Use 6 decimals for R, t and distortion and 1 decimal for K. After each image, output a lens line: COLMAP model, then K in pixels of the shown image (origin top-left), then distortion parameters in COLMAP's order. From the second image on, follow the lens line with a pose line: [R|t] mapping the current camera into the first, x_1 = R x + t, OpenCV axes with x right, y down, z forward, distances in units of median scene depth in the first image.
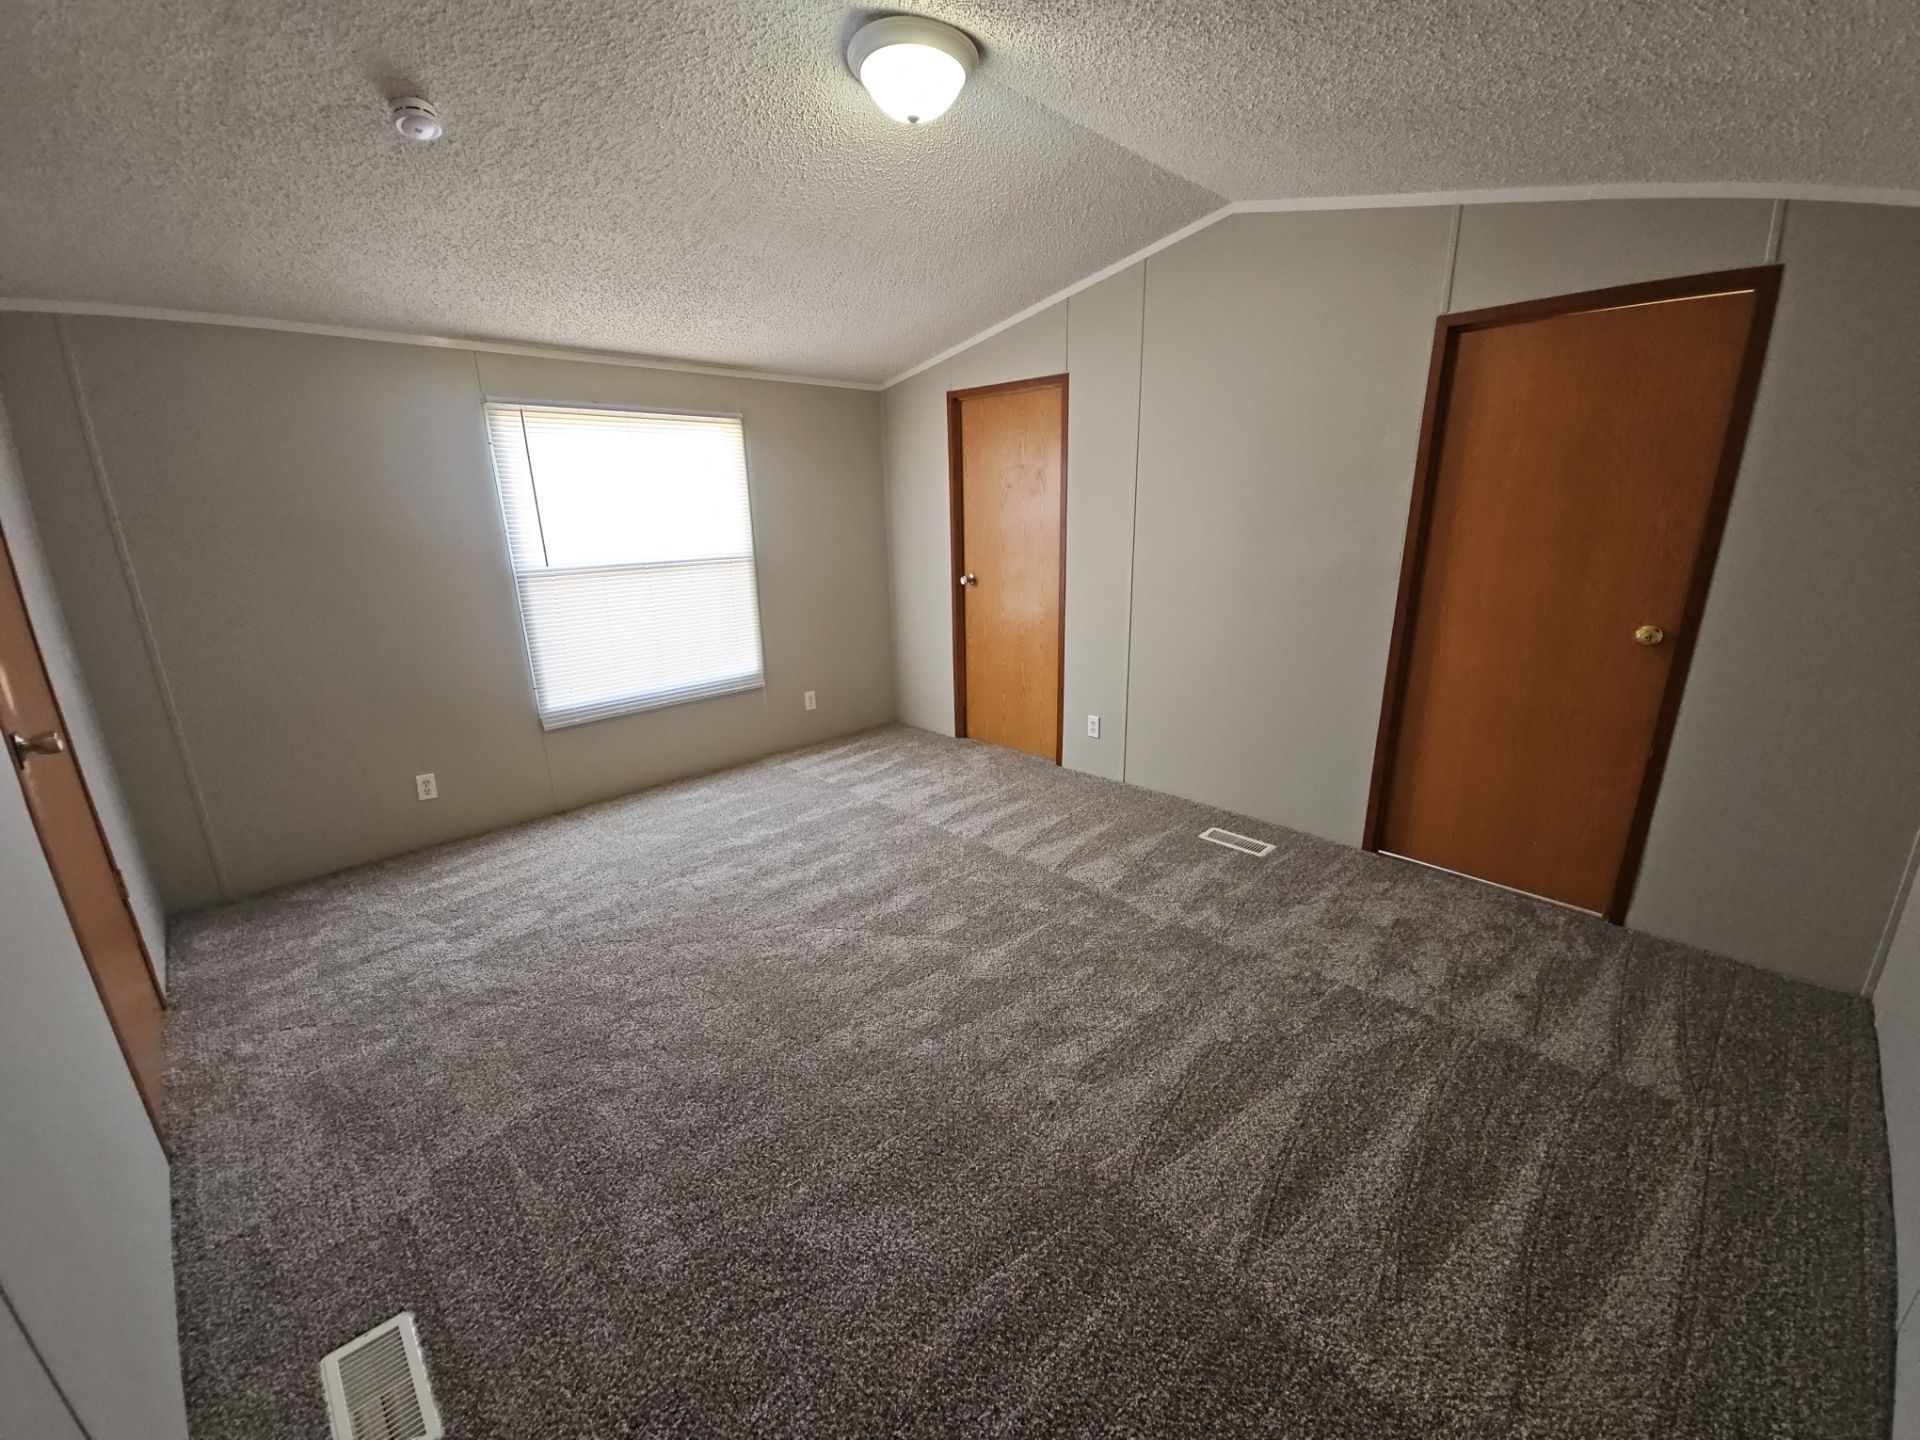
lens RADIAL K [[776.6, 0, 955.1], [0, 776.6, 721.0], [0, 0, 1]] dist [-0.002634, 0.000005]
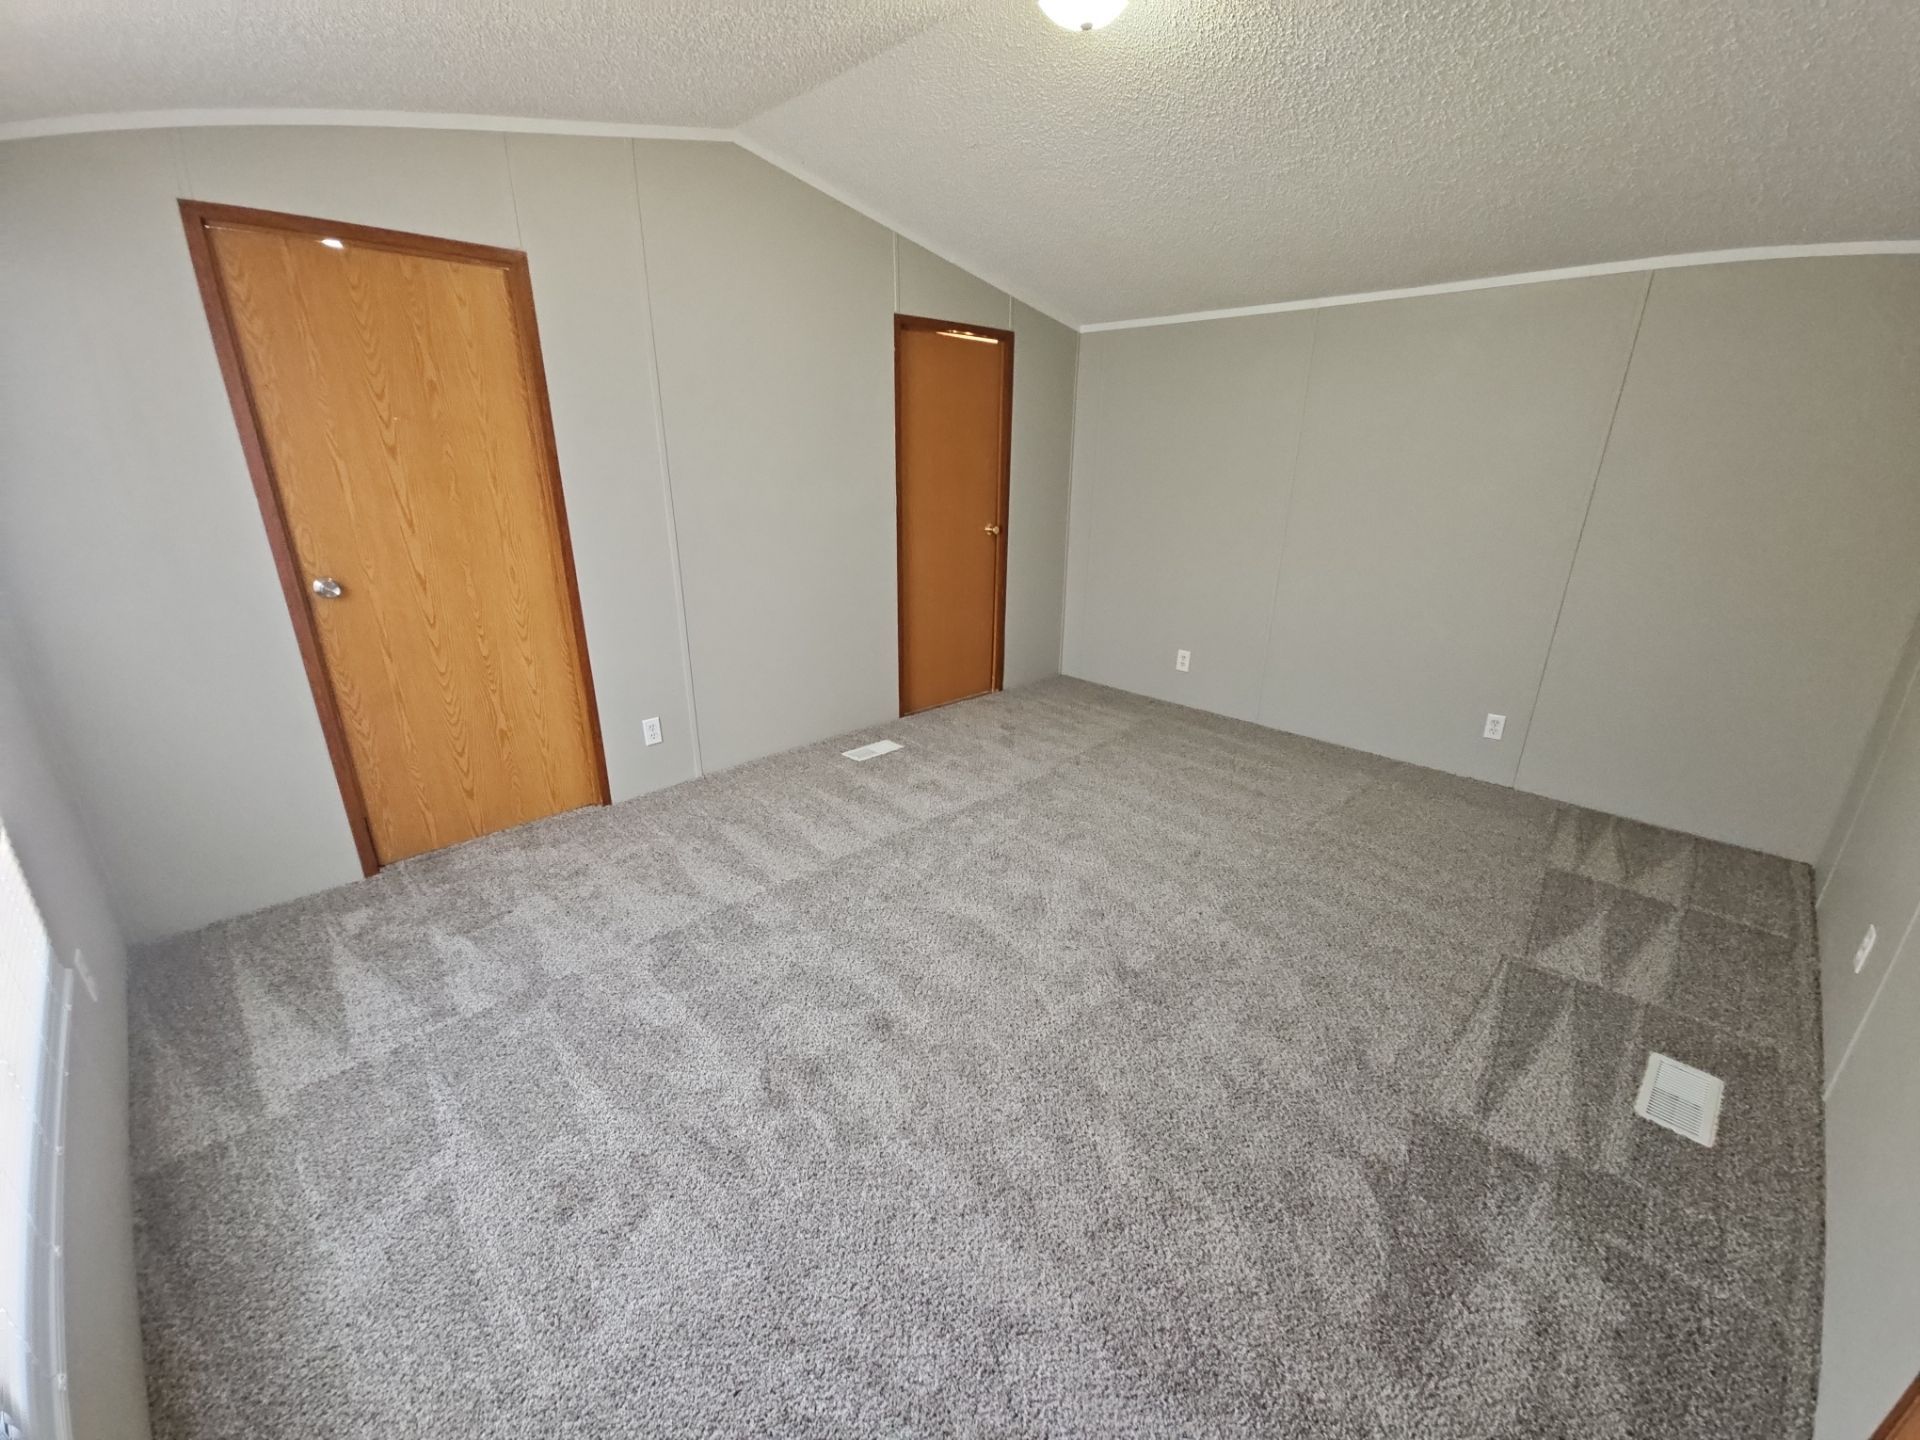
lens RADIAL K [[776.6, 0, 963.2], [0, 776.6, 725.8], [0, 0, 1]] dist [-0.002634, 0.000005]
pose [[-0.005811, -0.318645, 0.947856, -0.636936], [0.267424, 0.912854, 0.308517, -0.174885], [-0.963561, 0.255272, 0.079908, 0.676192]]
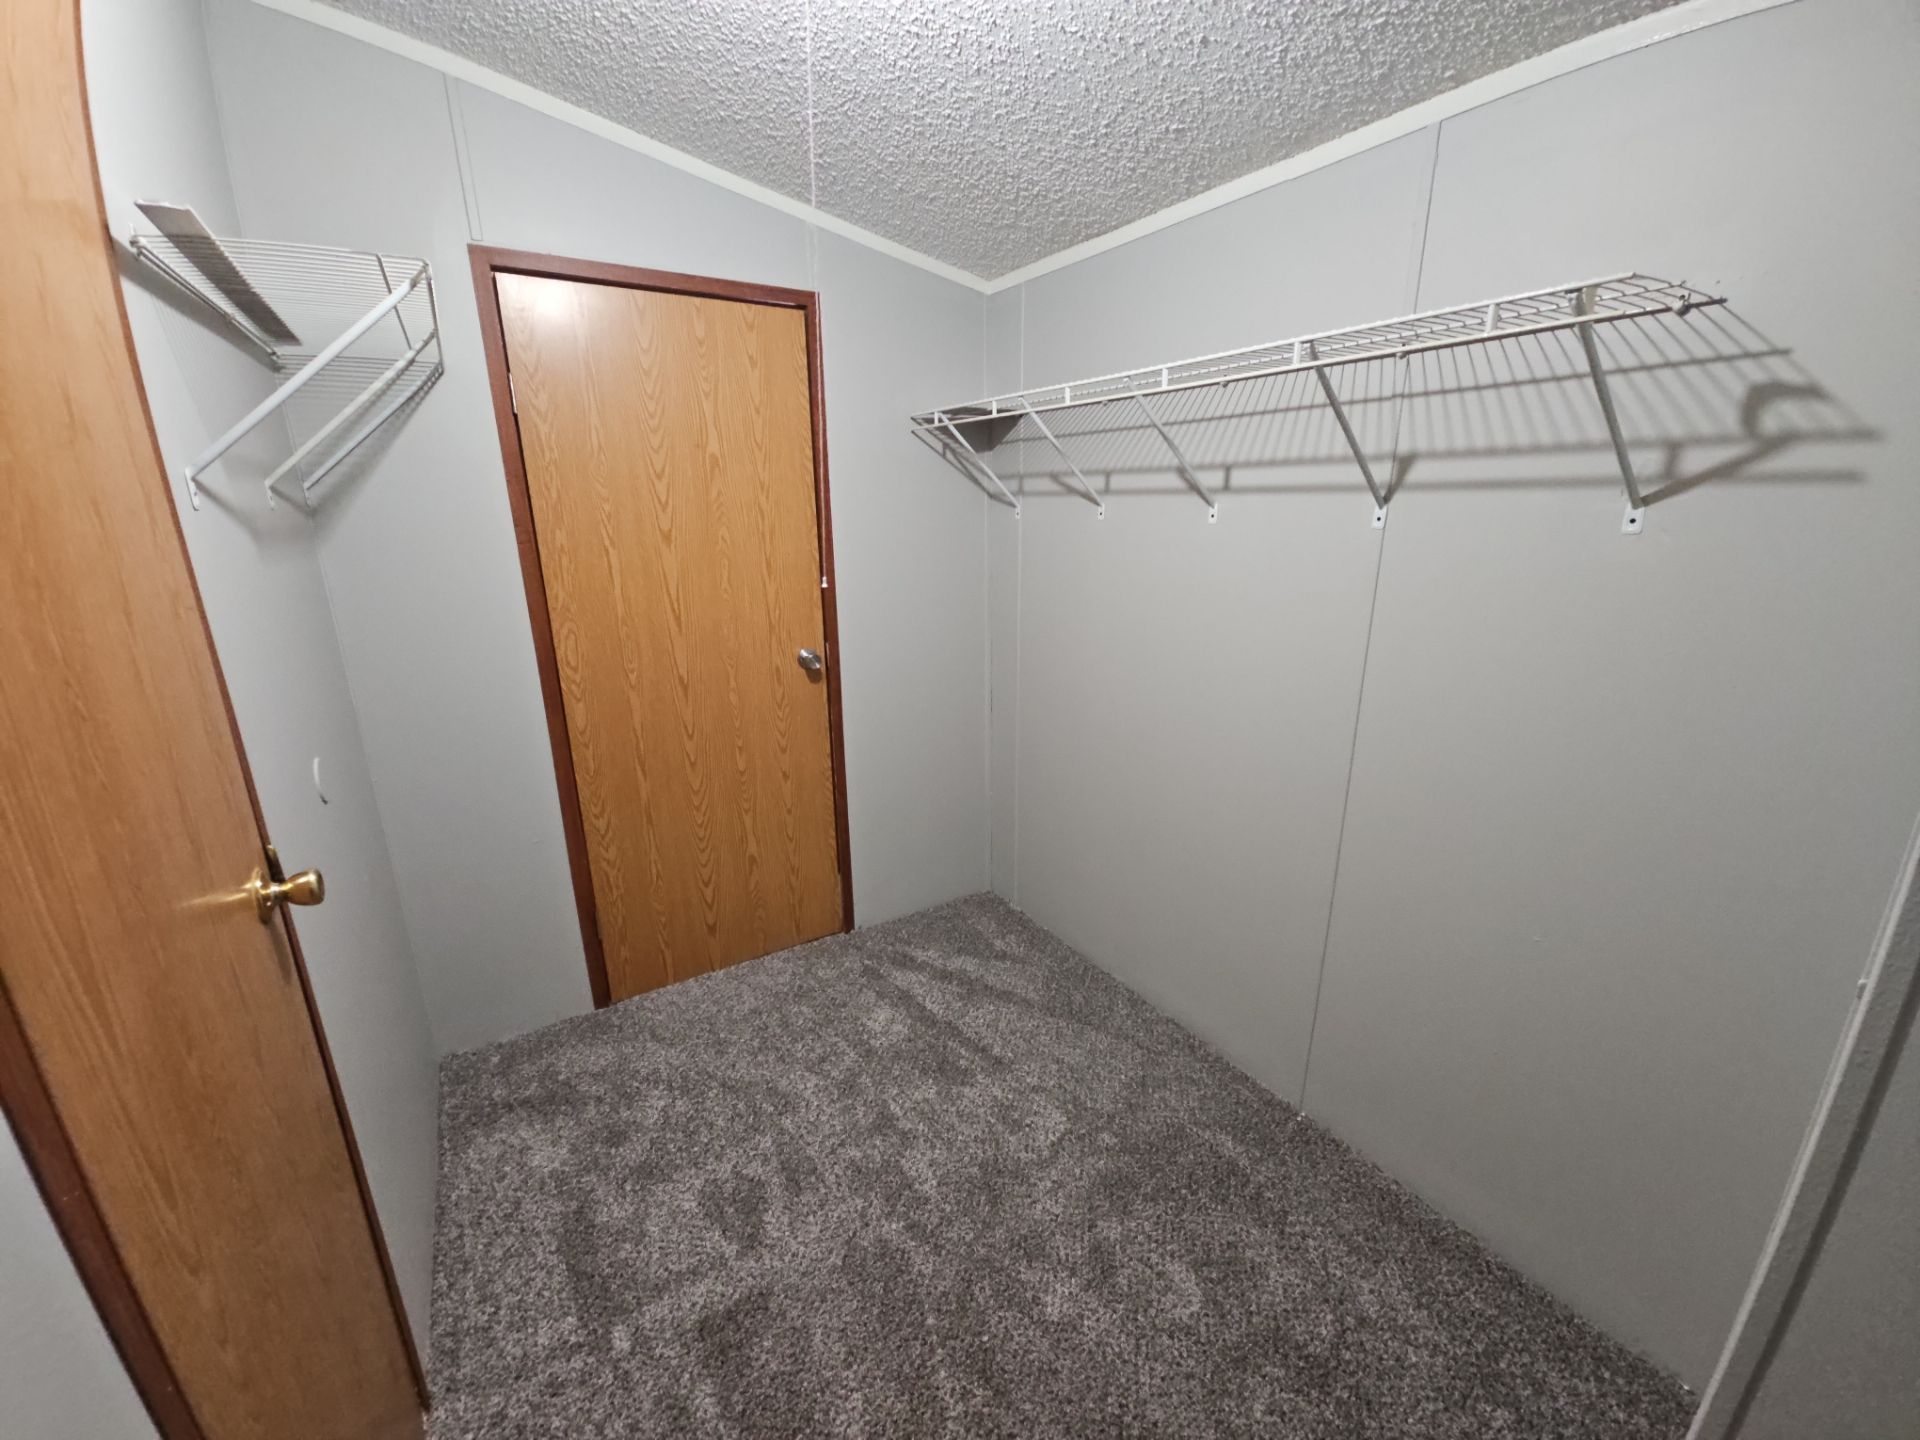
lens RADIAL K [[763.1, 0, 950.6], [0, 763.1, 718.4], [0, 0, 1]] dist [0.000913, 0.000065]
pose [[0.230316, -0.253401, 0.939544, -0.452271], [0.275925, 0.942880, 0.186661, -0.233895], [-0.933177, 0.216253, 0.287081, 0.806301]]
